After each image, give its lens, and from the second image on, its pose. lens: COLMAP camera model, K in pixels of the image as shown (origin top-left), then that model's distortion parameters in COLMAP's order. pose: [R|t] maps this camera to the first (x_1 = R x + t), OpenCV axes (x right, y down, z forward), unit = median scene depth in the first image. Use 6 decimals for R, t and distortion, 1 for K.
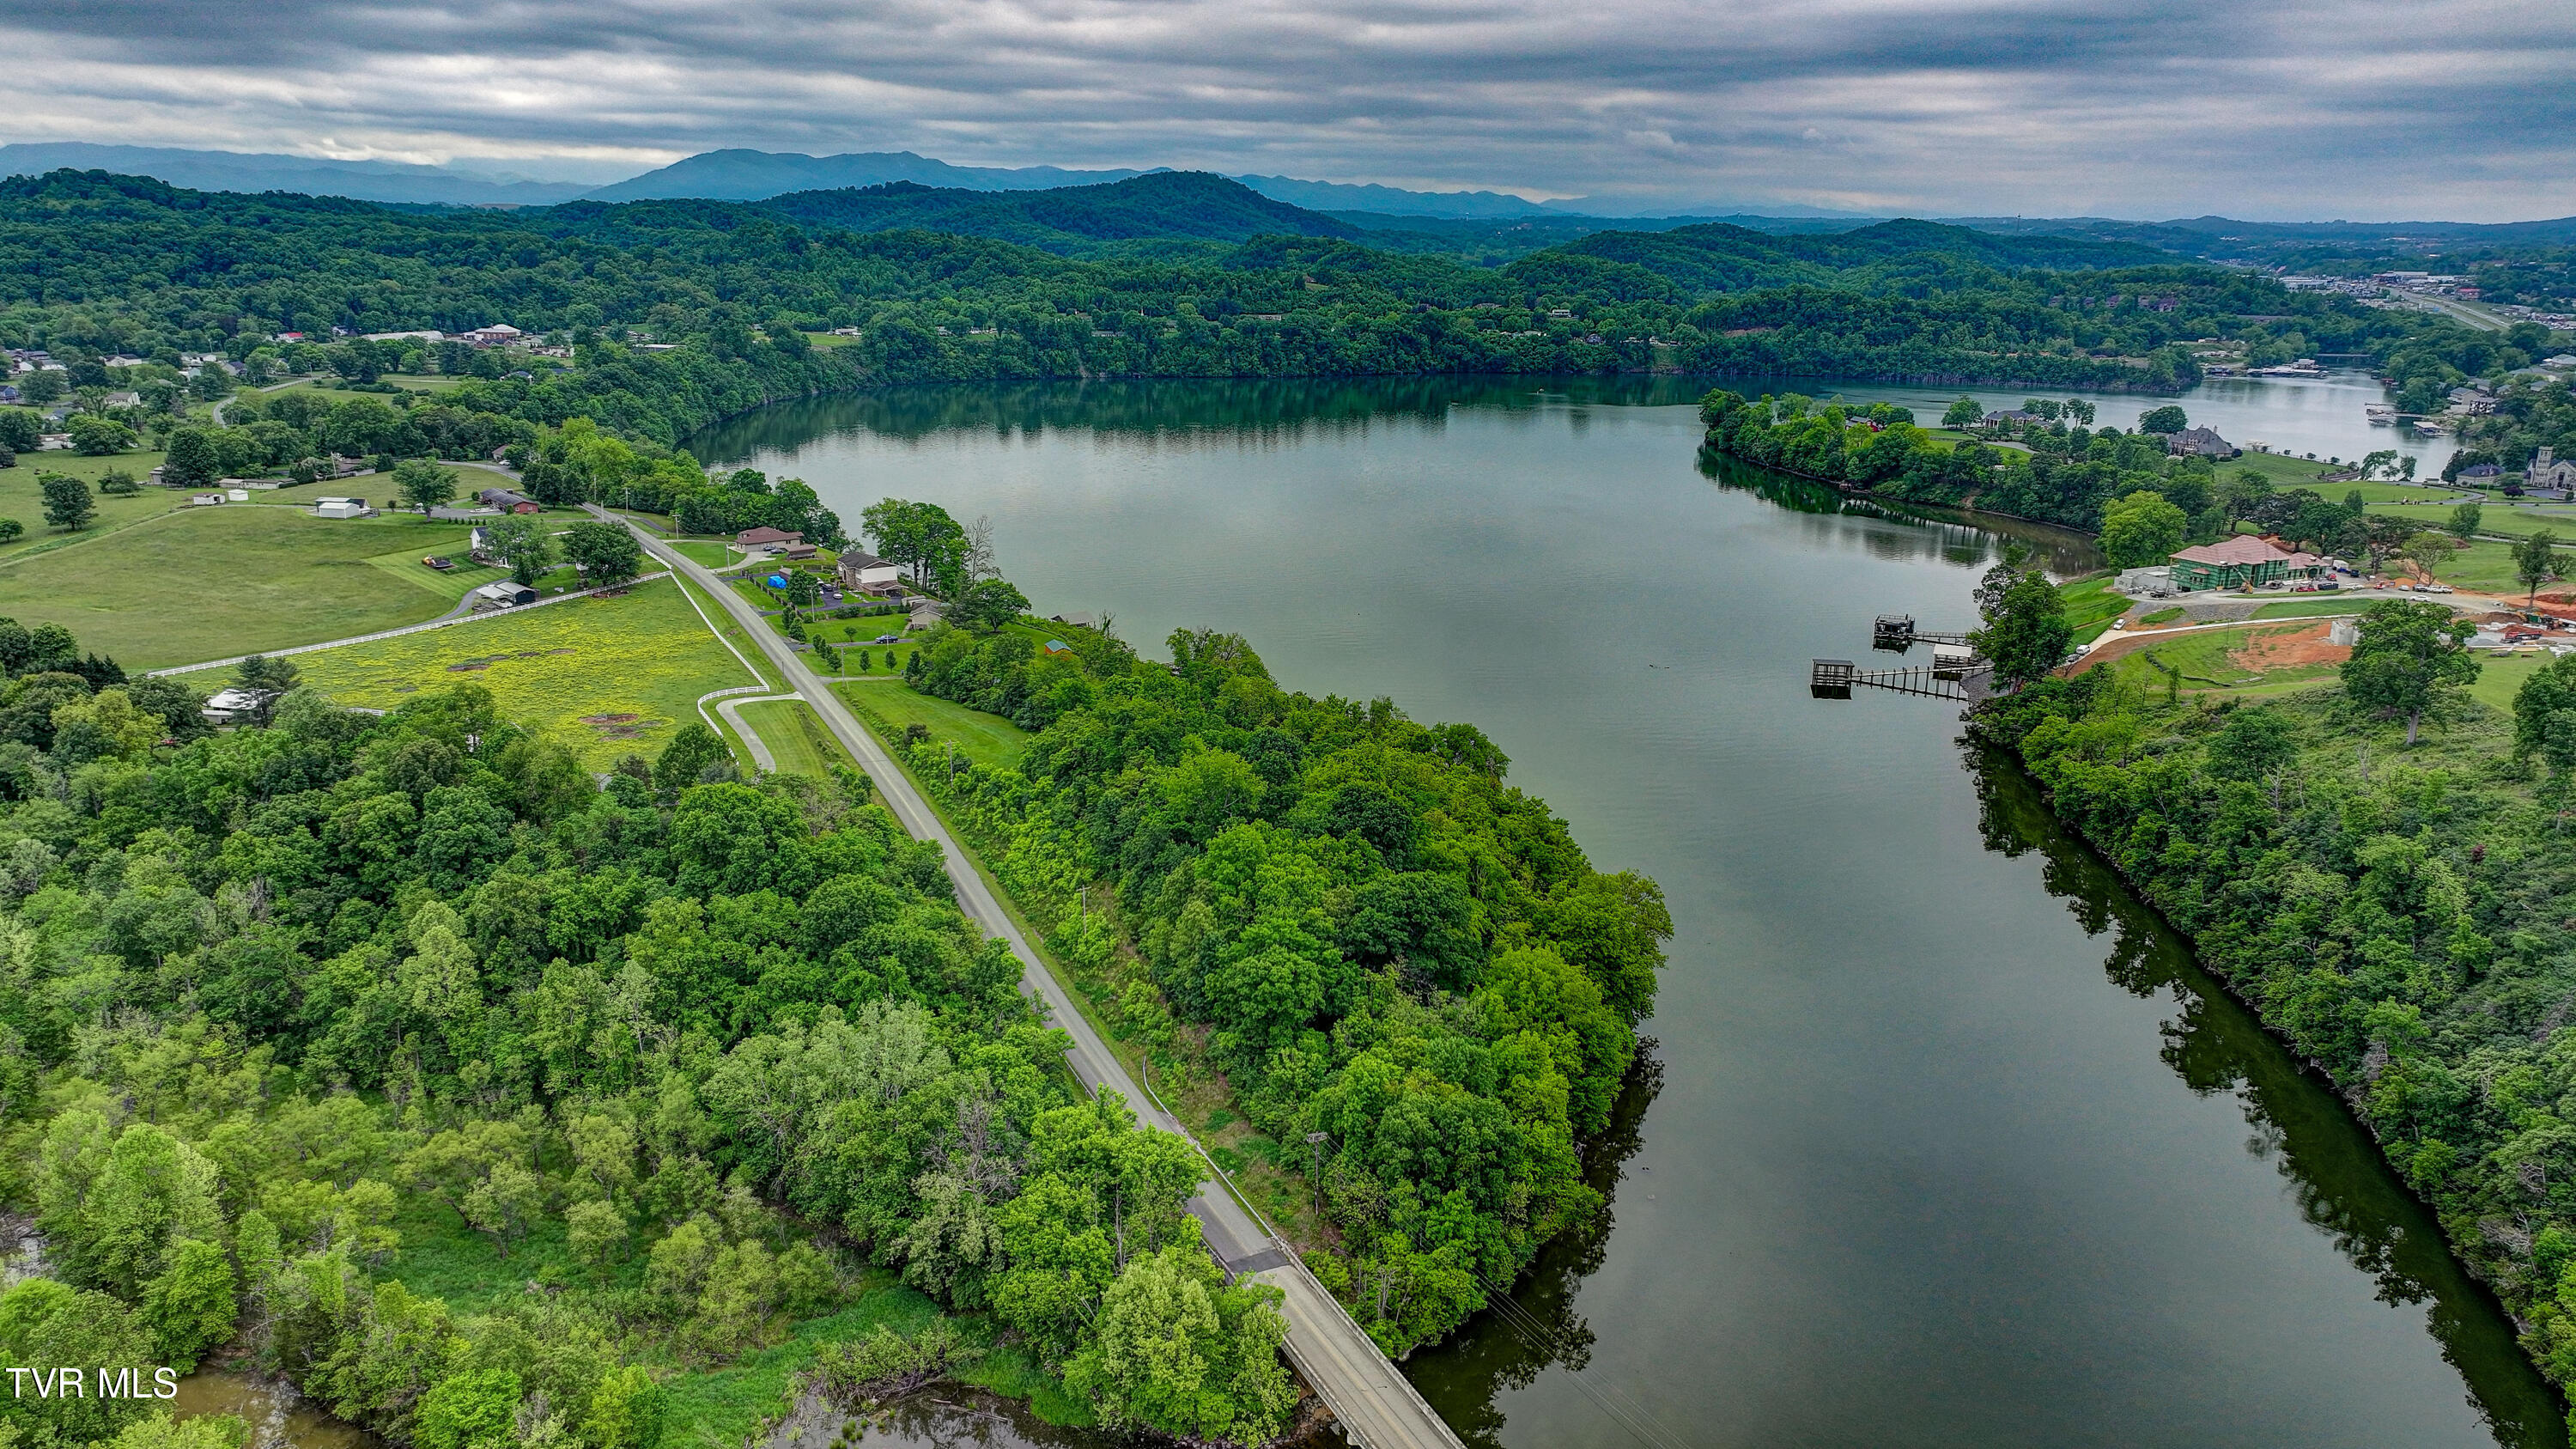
lens RADIAL K [[1814.8, 0, 1297.5], [0, 1814.8, 711.7], [0, 0, 1]] dist [0.000968, 0.018291]
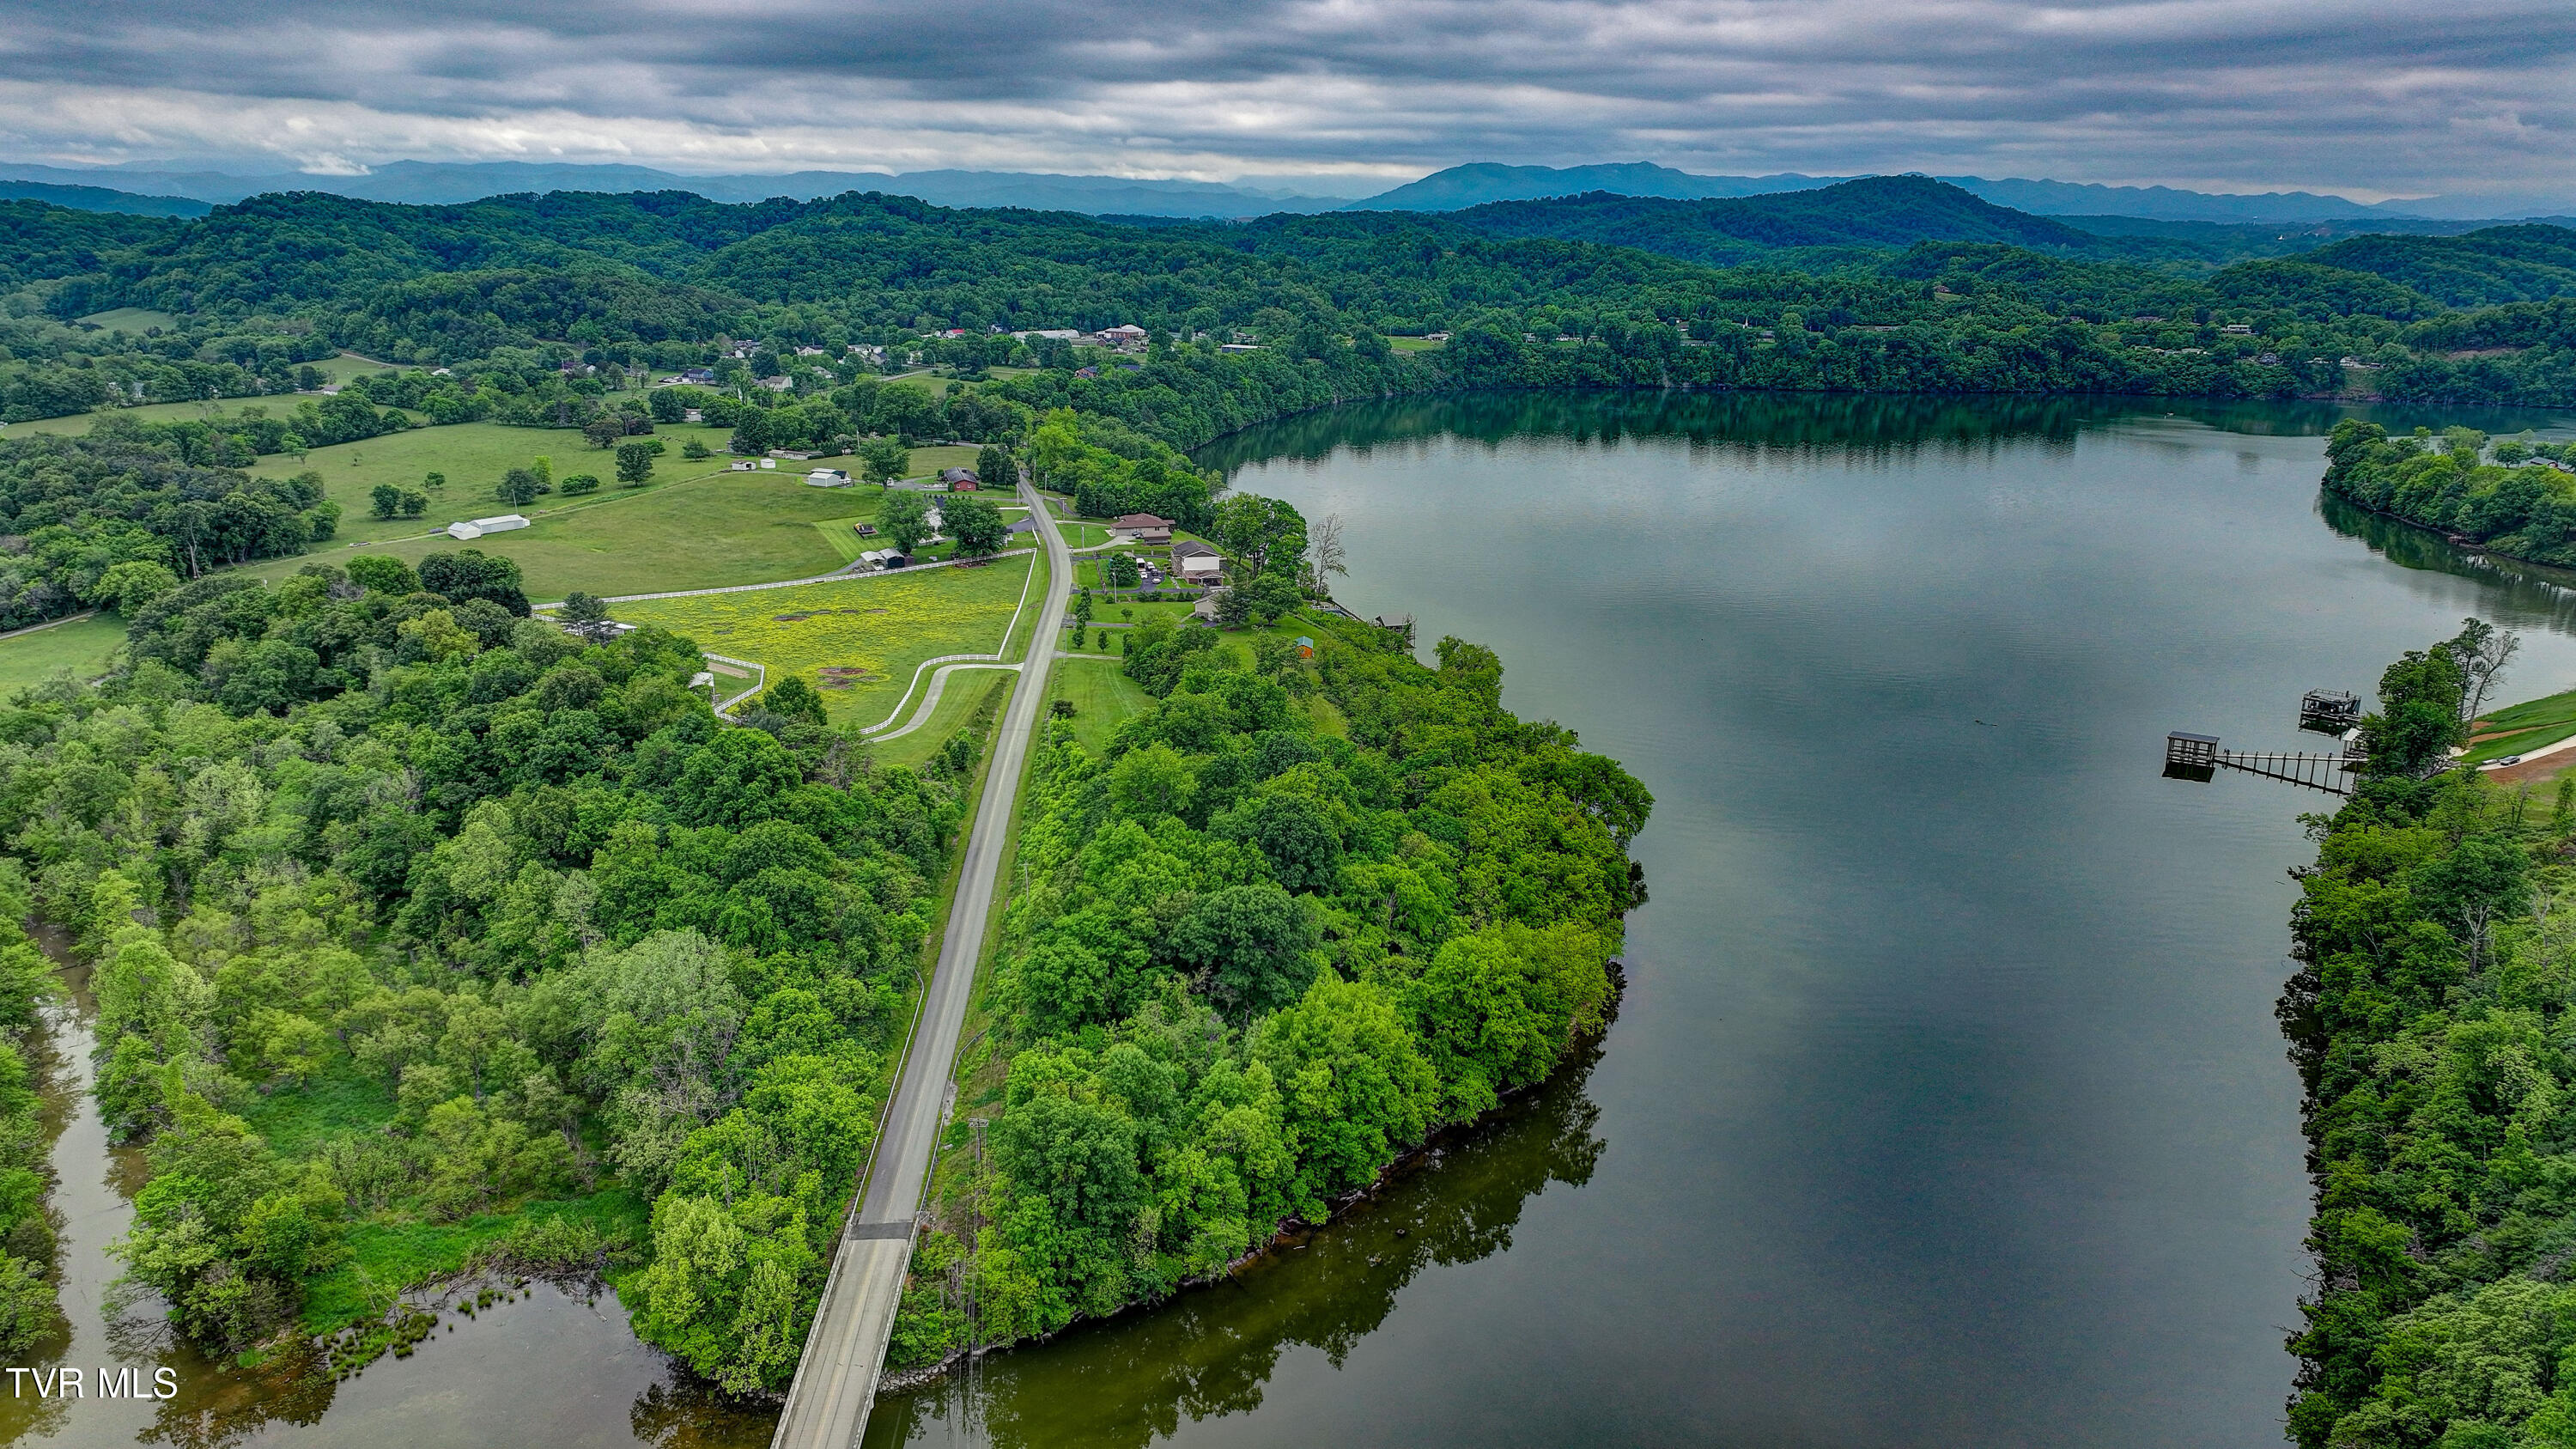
lens RADIAL K [[1814.8, 0, 1285.1], [0, 1814.8, 716.9], [0, 0, 1]] dist [0.000968, 0.018291]
pose [[0.921597, 0.095522, -0.376212, 0.234037], [-0.096415, 0.995204, 0.016503, -0.010276], [0.375984, 0.021064, 0.926387, 0.056189]]
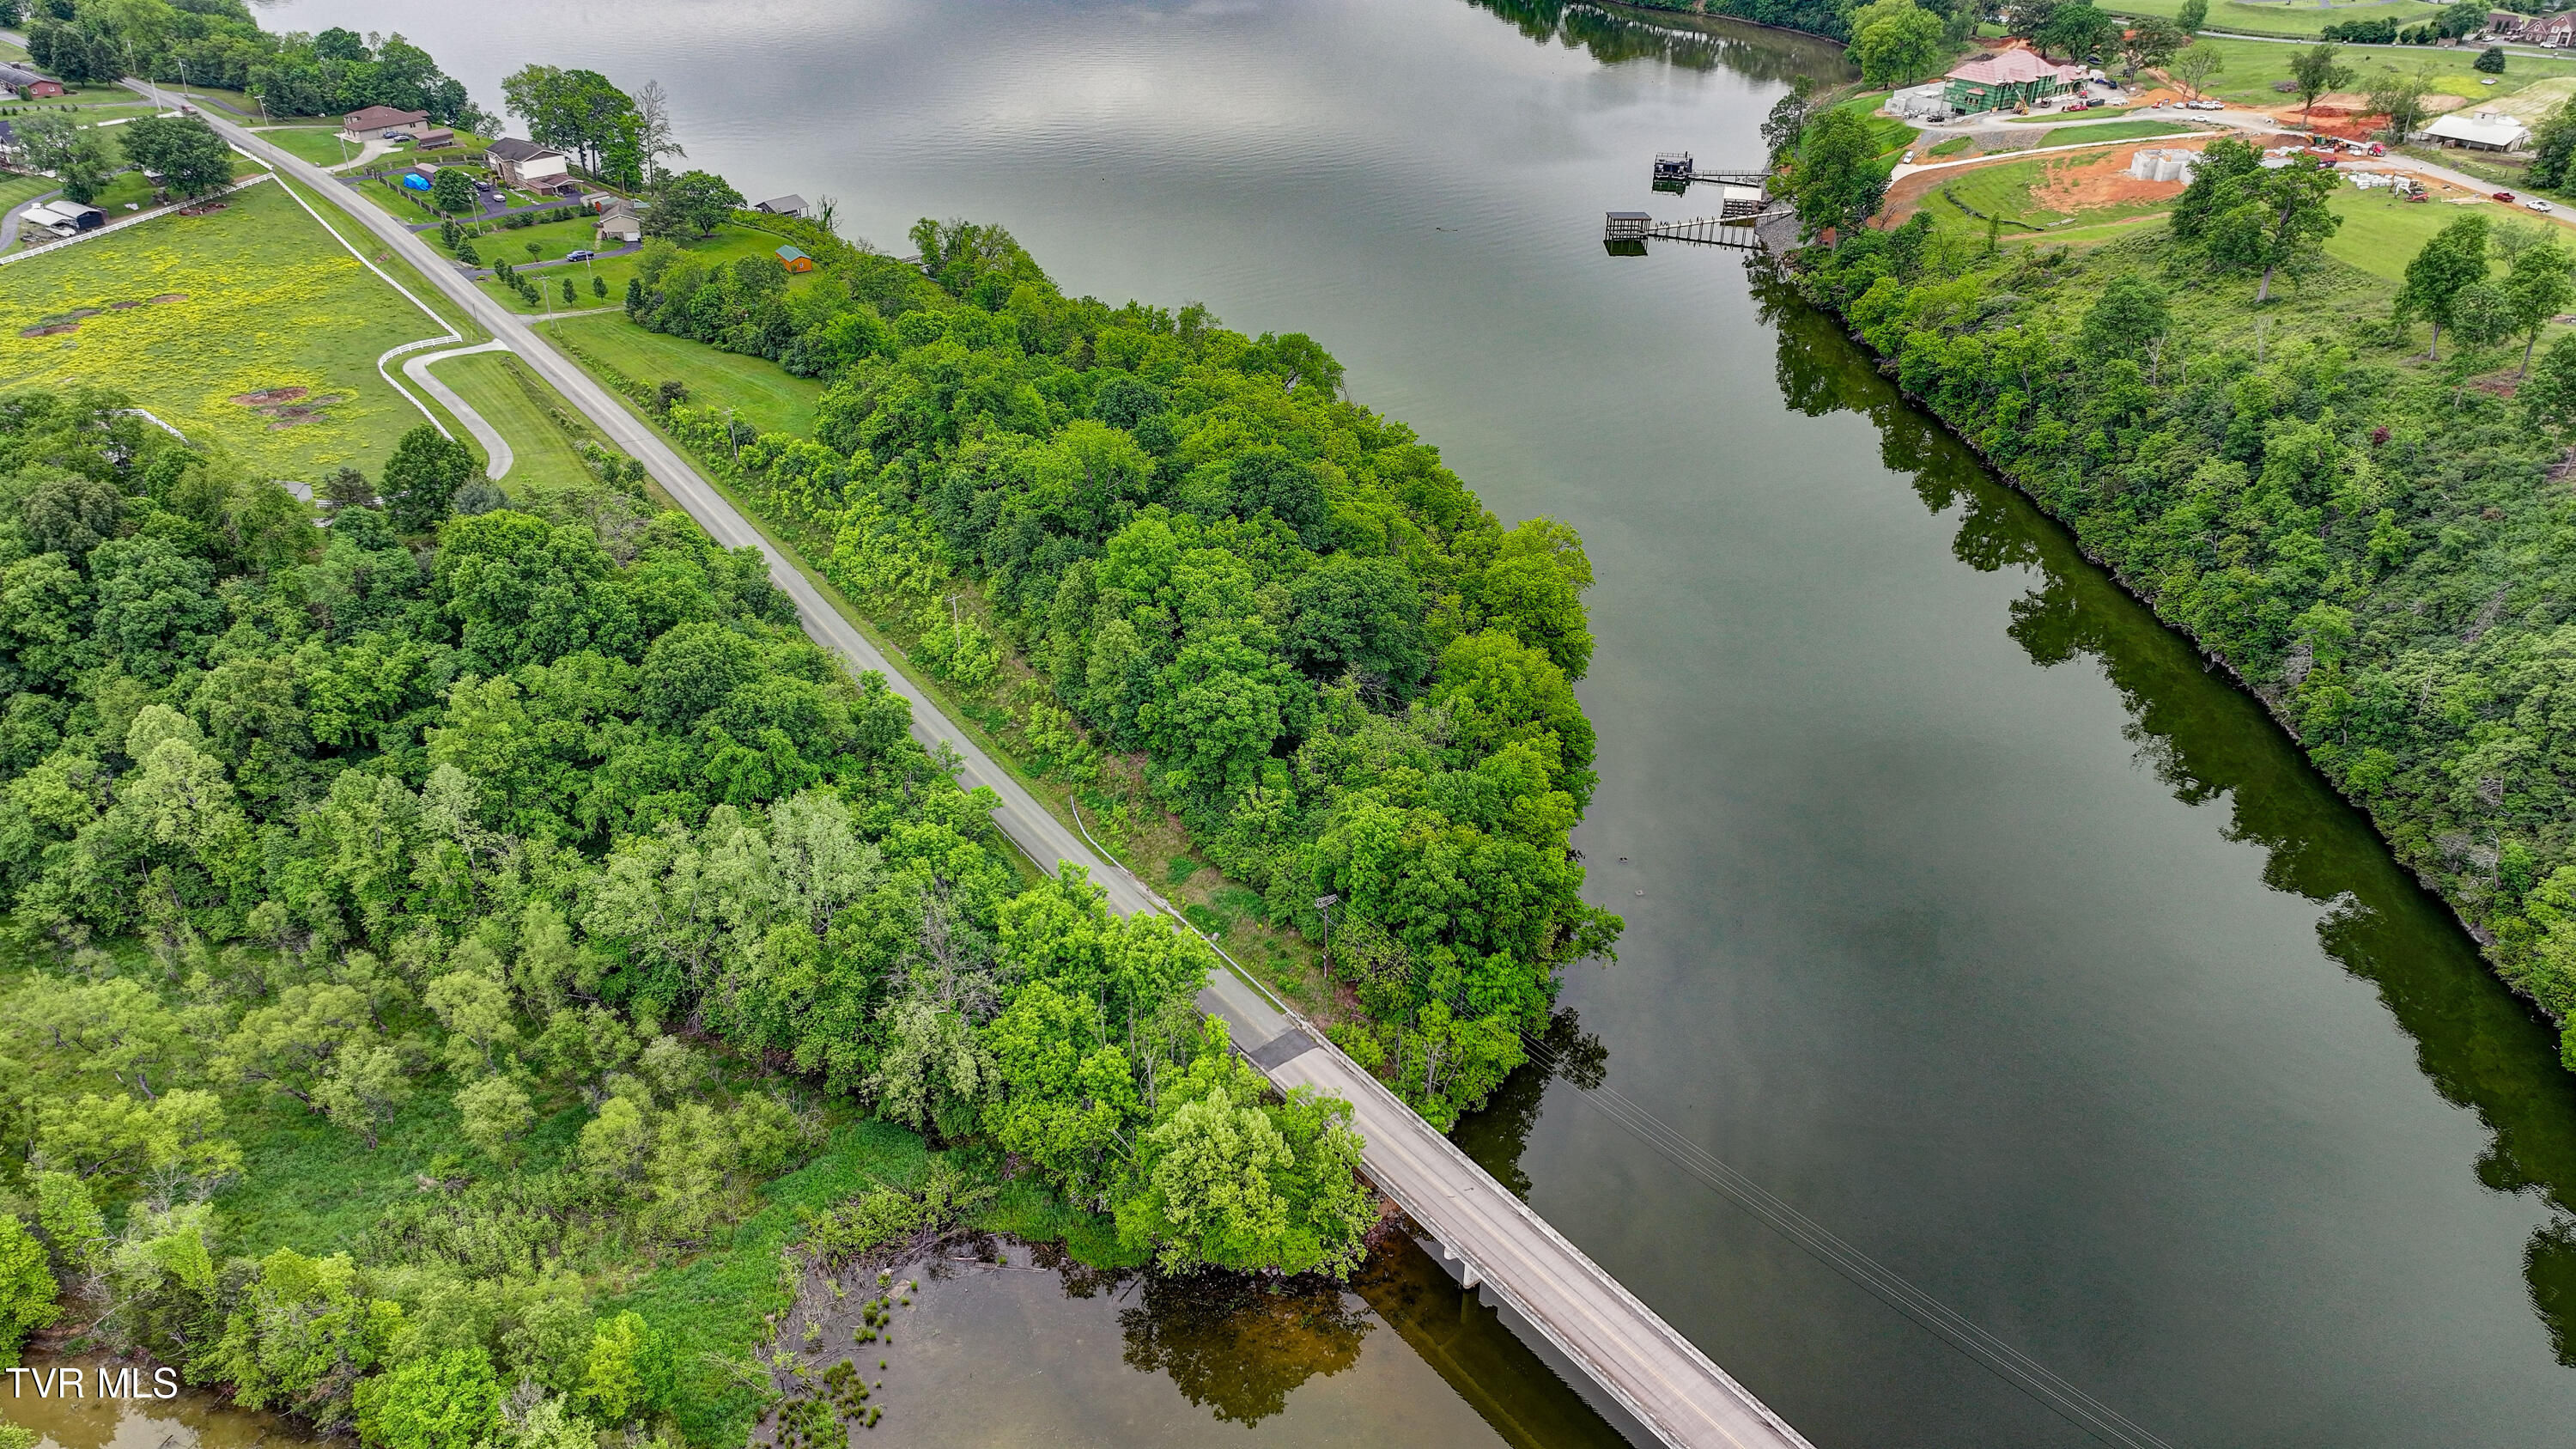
lens RADIAL K [[1814.8, 0, 1297.3], [0, 1814.8, 705.0], [0, 0, 1]] dist [0.000968, 0.018291]
pose [[0.979513, -0.102314, 0.173453, -0.066036], [0.053812, 0.962980, 0.264149, -0.042678], [-0.194057, -0.249404, 0.948757, 0.079505]]
